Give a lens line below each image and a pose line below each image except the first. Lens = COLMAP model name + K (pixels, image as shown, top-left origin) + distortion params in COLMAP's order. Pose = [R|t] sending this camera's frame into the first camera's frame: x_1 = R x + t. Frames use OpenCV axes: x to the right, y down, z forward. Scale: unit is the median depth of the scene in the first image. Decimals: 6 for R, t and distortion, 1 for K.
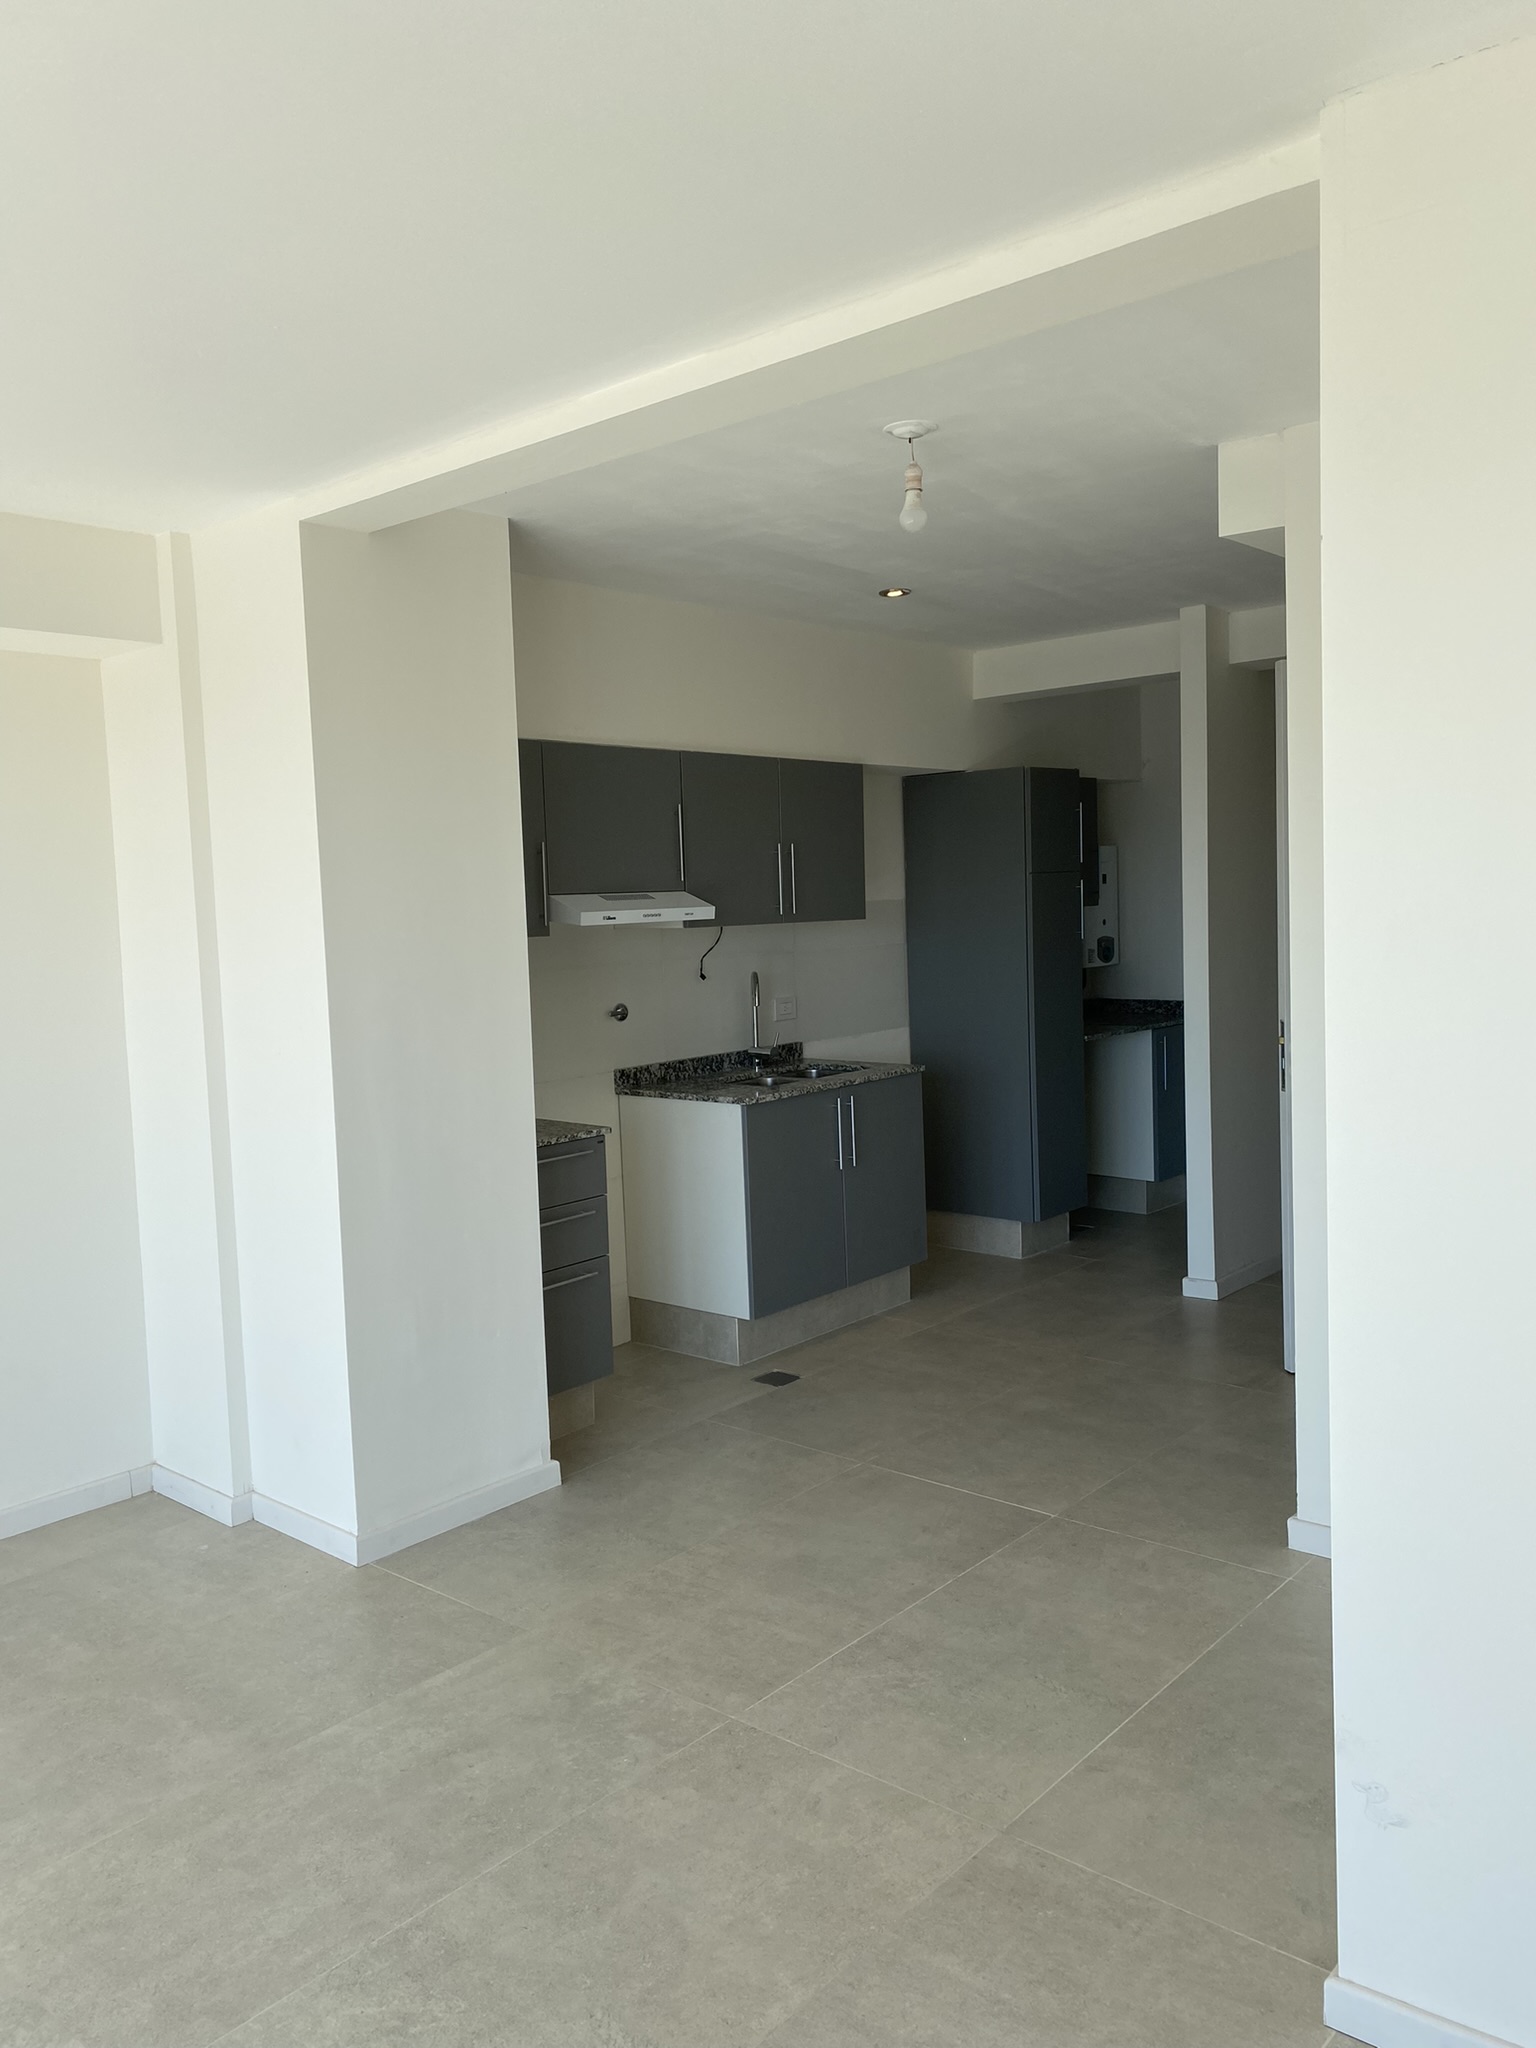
lens RADIAL K [[1570.1, 0, 829.6], [0, 1570.1, 1028.0], [0, 0, 1]] dist [0.017171, -0.003950]
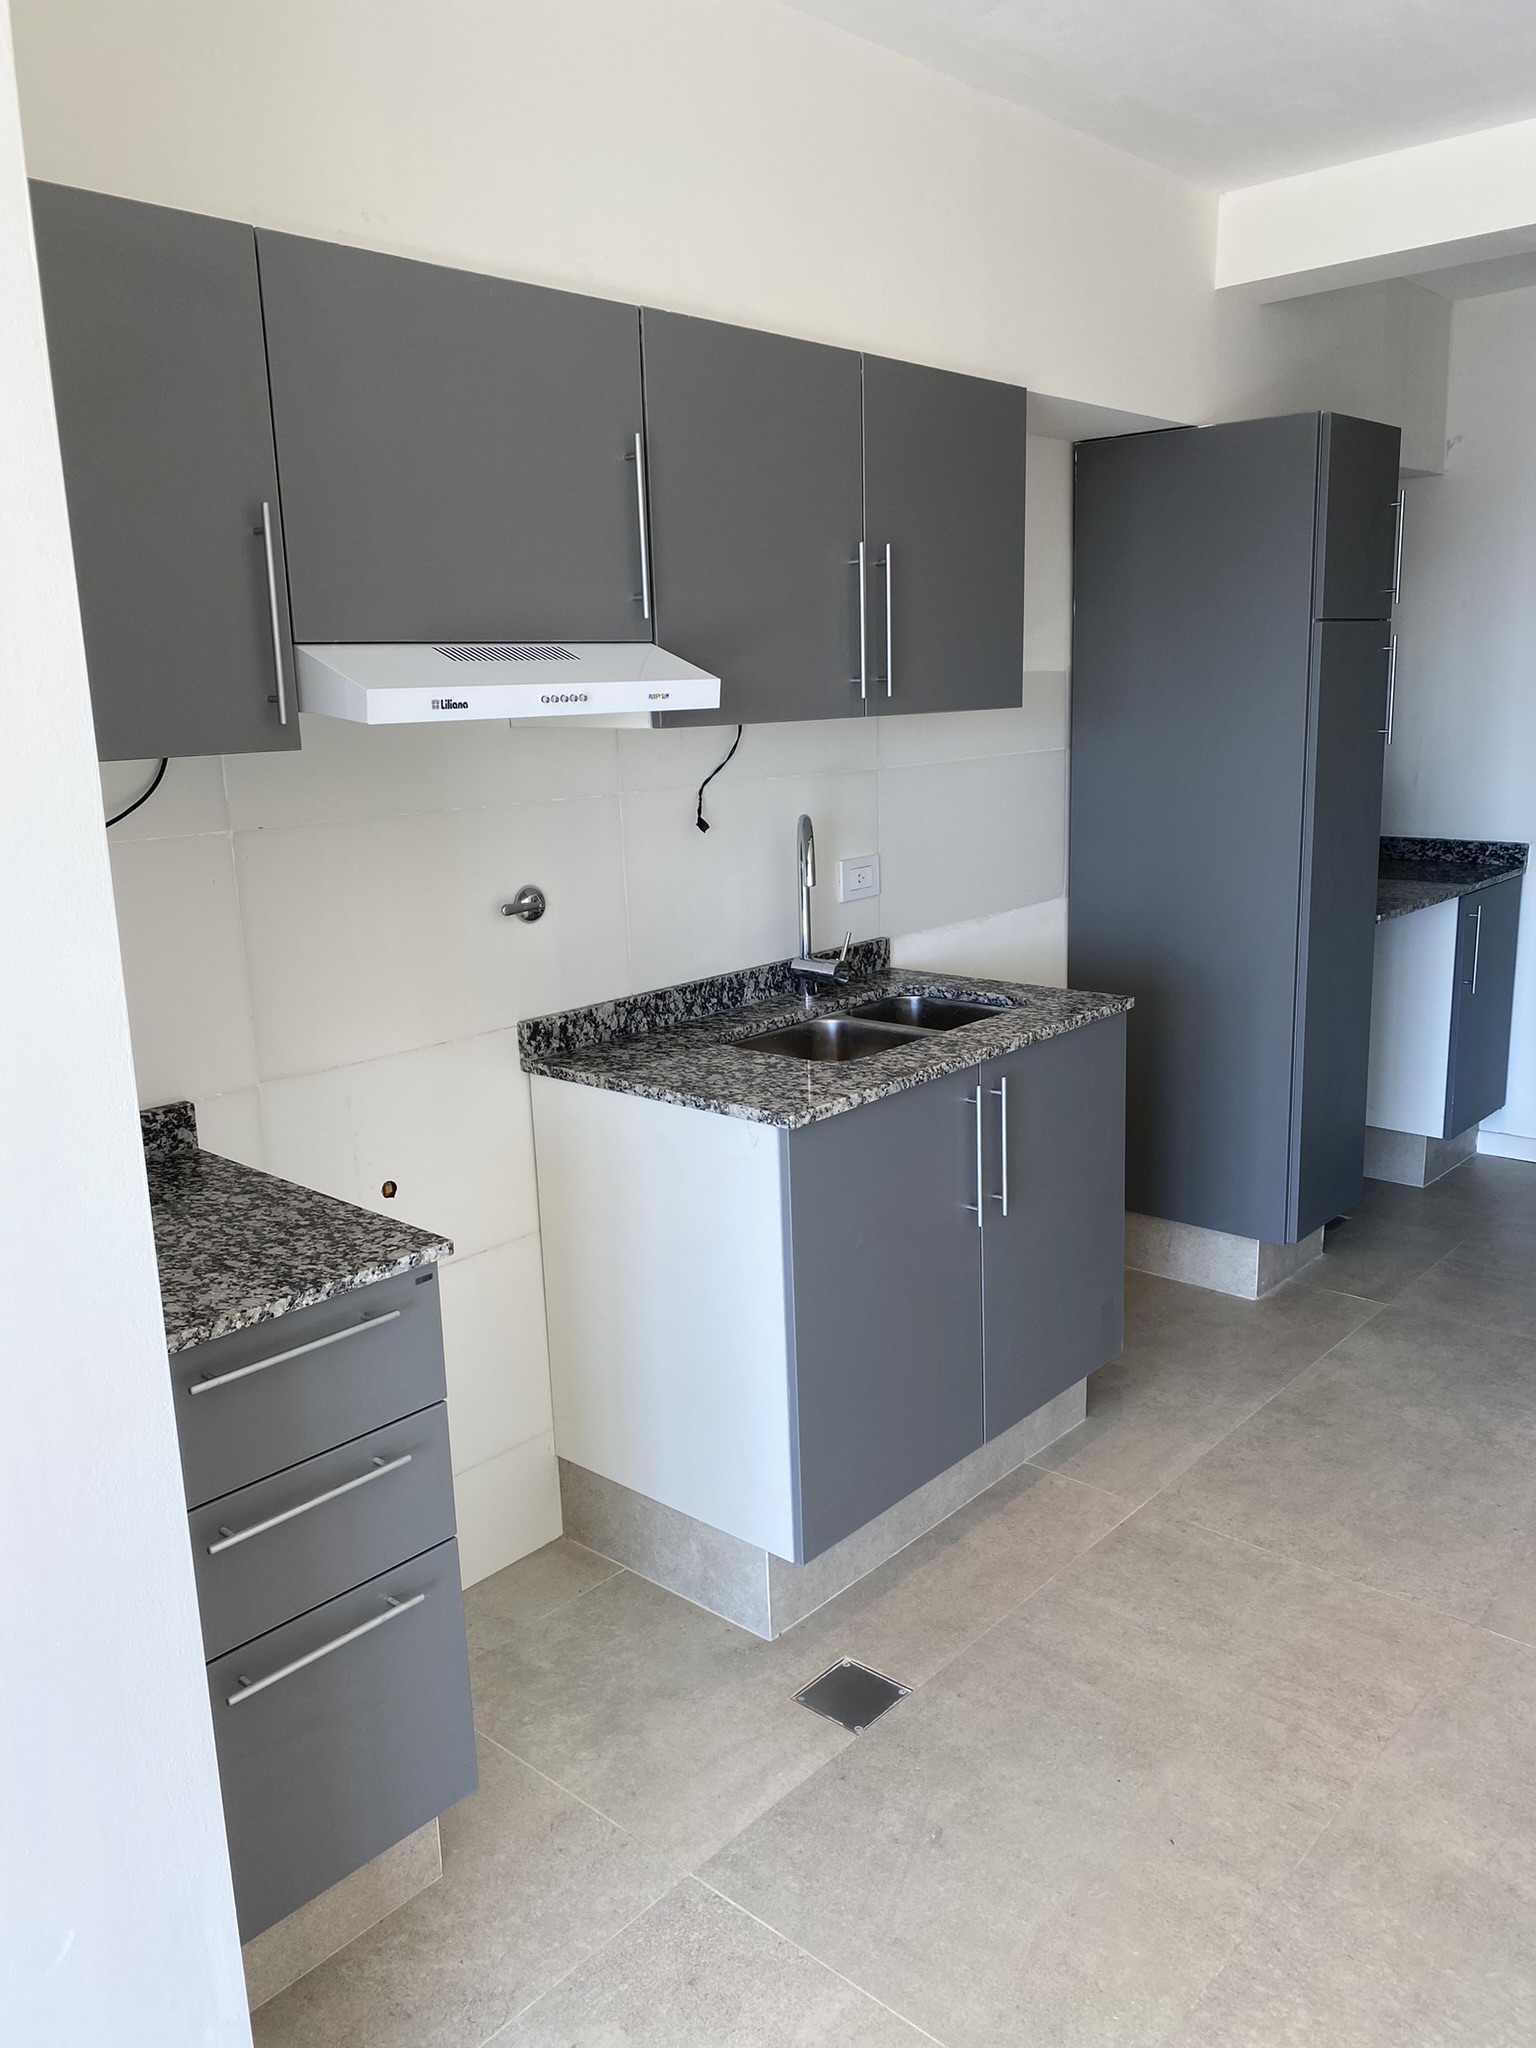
lens RADIAL K [[1550.1, 0, 768.0], [0, 1550.1, 1024.0], [0, 0, 1]] dist [0.008556, 0.000852]
pose [[0.998050, 0.011704, -0.061310, -0.029799], [-0.003591, 0.991402, 0.130799, -0.035786], [0.062314, -0.130323, 0.989511, 0.522586]]
